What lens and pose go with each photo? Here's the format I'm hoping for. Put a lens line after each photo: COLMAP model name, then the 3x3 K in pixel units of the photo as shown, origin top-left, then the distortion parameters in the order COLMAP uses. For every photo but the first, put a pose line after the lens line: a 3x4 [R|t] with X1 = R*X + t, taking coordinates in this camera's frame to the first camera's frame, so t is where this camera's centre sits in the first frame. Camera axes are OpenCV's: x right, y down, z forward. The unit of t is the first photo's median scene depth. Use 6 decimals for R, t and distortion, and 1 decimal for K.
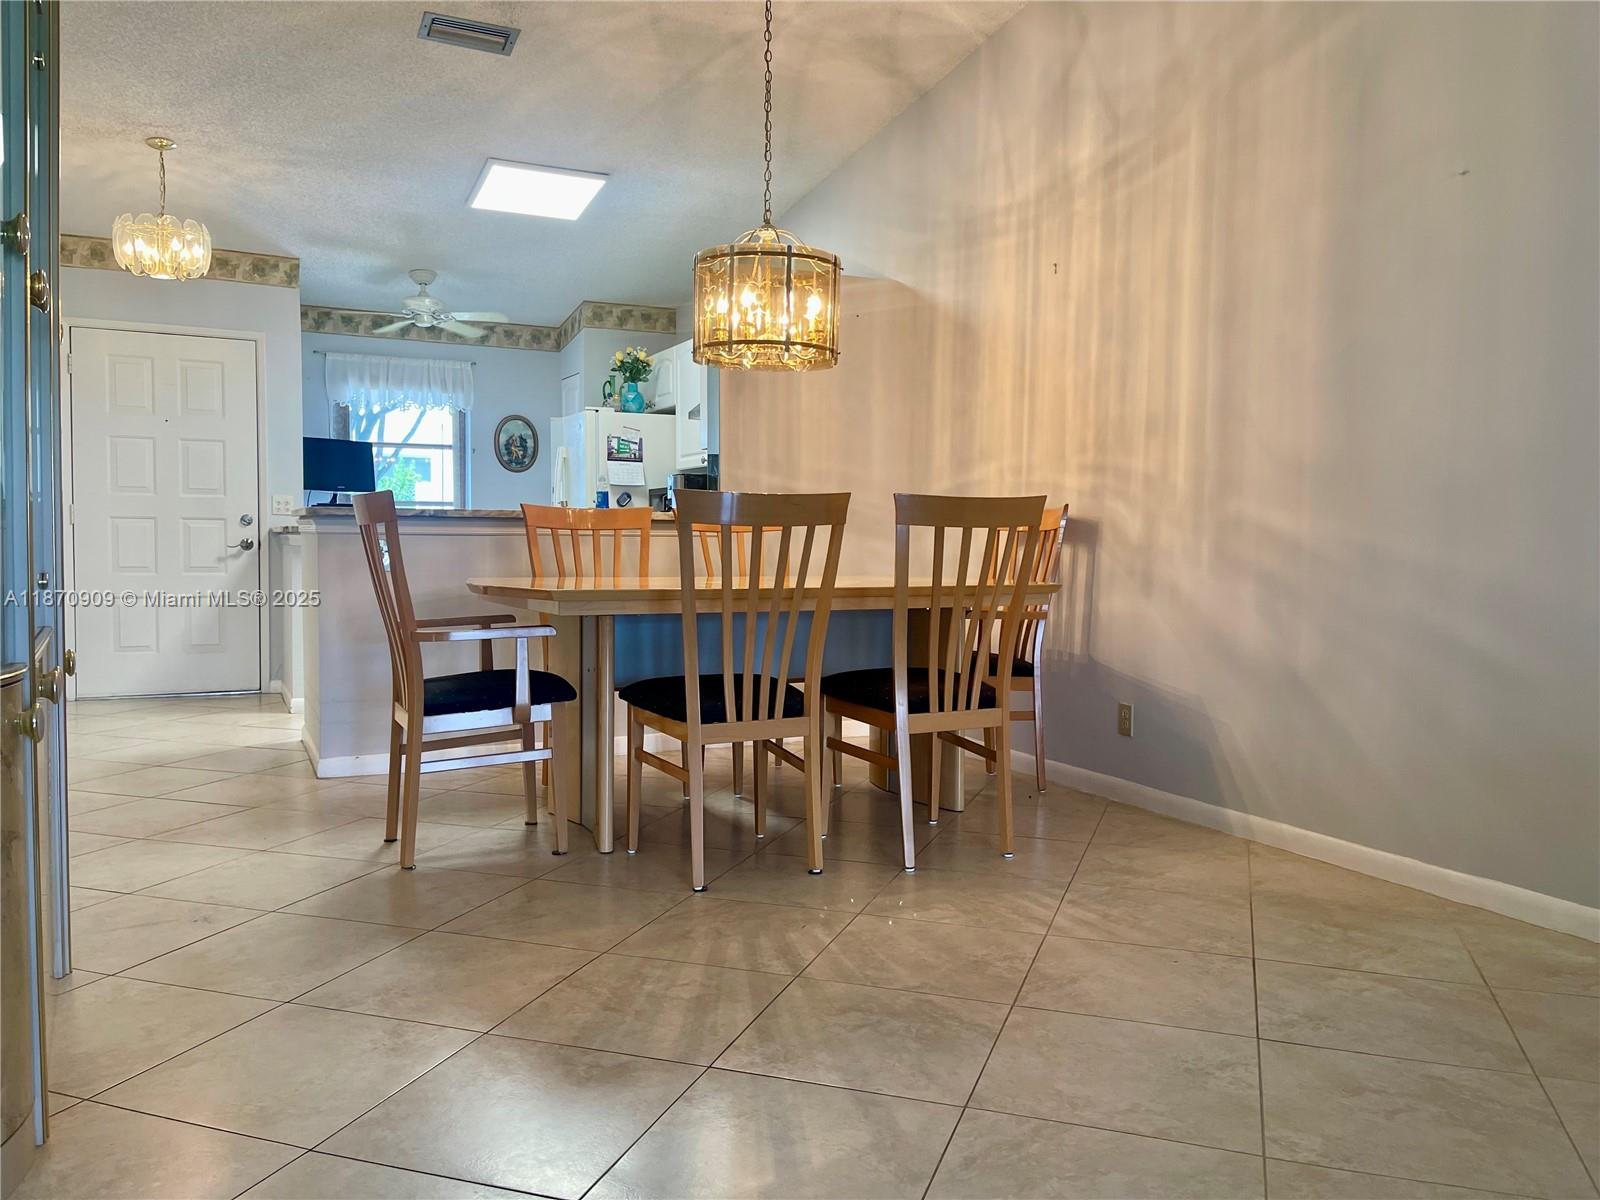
lens RADIAL K [[1223.9, 0, 806.4], [0, 1223.9, 600.1], [0, 0, 1]] dist [0.054220, -0.066602]
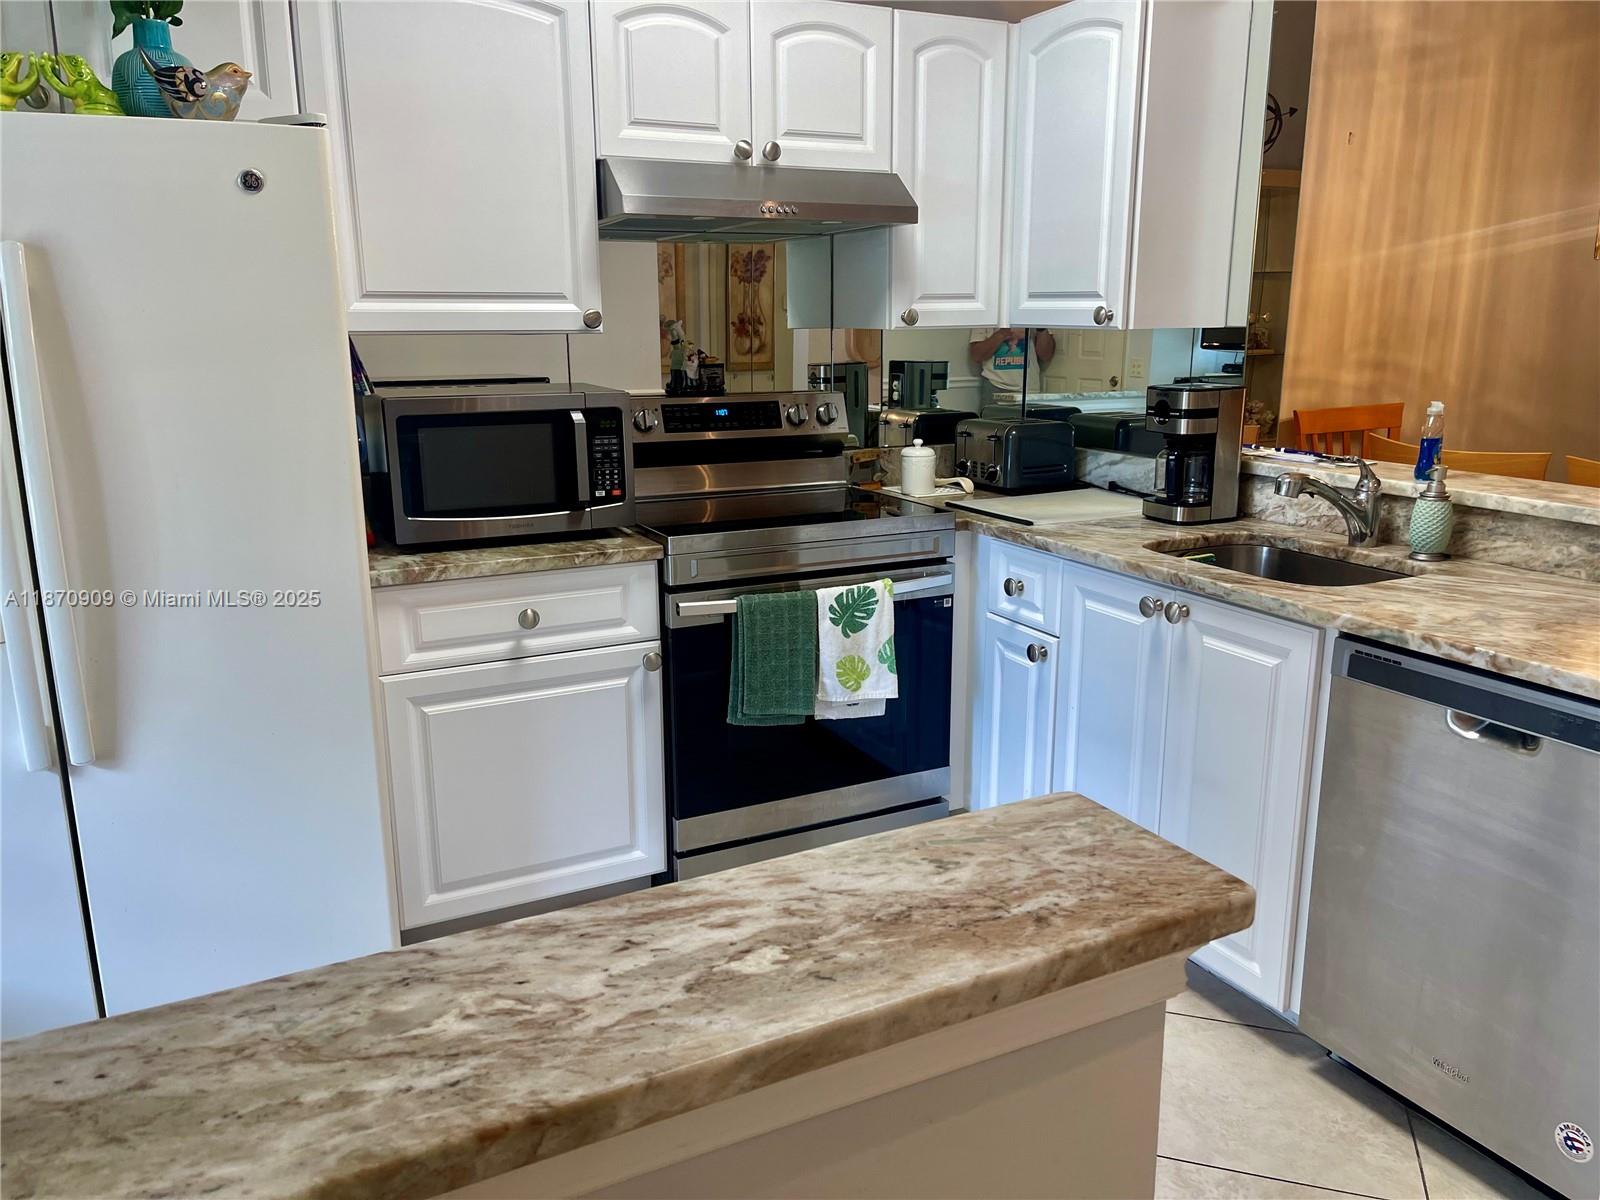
lens RADIAL K [[1223.9, 0, 824.5], [0, 1223.9, 615.1], [0, 0, 1]] dist [0.054220, -0.066602]
pose [[-0.030512, -0.247993, 0.968281, -0.491014], [0.051945, 0.967030, 0.249309, -0.115306], [-0.998184, 0.057905, -0.016624, 0.924200]]
